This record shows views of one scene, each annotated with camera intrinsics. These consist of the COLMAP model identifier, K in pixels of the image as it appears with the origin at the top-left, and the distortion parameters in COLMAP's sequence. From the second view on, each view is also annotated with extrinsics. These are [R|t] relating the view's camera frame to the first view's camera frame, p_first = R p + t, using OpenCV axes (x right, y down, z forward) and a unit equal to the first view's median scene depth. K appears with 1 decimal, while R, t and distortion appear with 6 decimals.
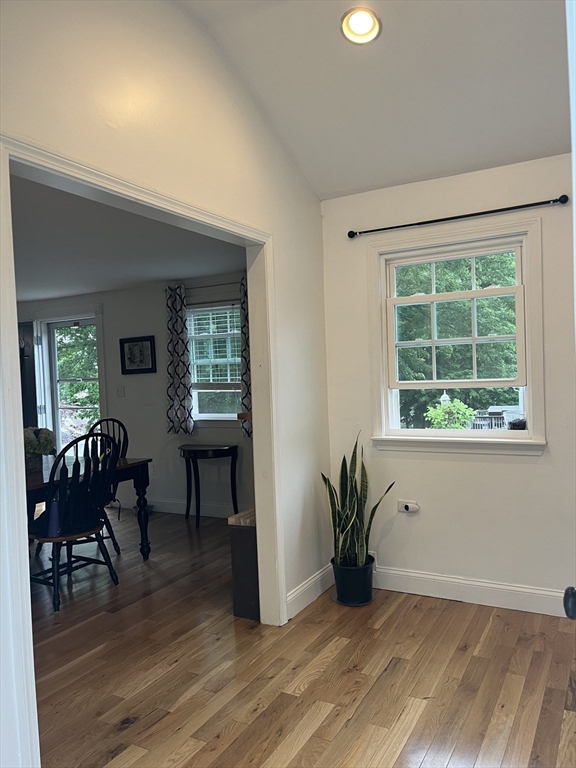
lens RADIAL K [[584.1, 0, 296.4], [0, 584.1, 383.9], [0, 0, 1]] dist [0.045701, -0.061382]
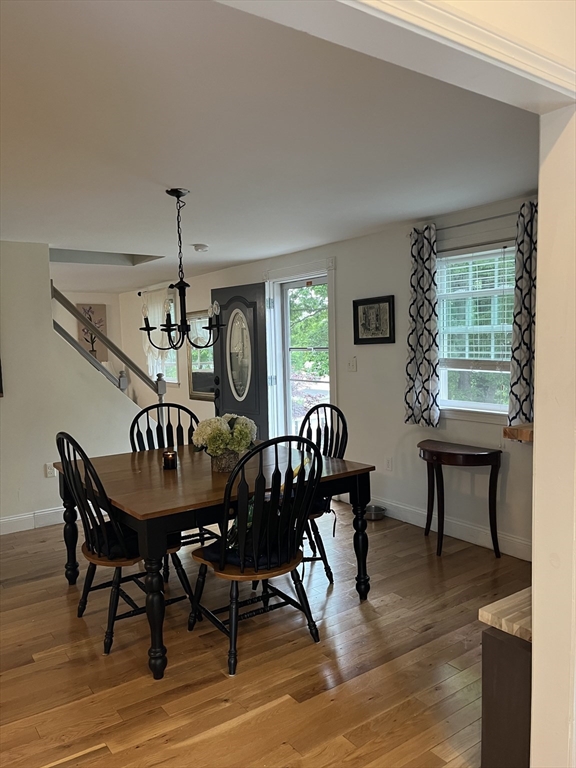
lens RADIAL K [[584.1, 0, 282.2], [0, 584.1, 390.0], [0, 0, 1]] dist [0.045701, -0.061382]
pose [[0.895834, 0.053567, -0.441149, -0.027666], [-0.018864, 0.996397, 0.082683, -0.019704], [0.443989, -0.065748, 0.893617, 0.246091]]
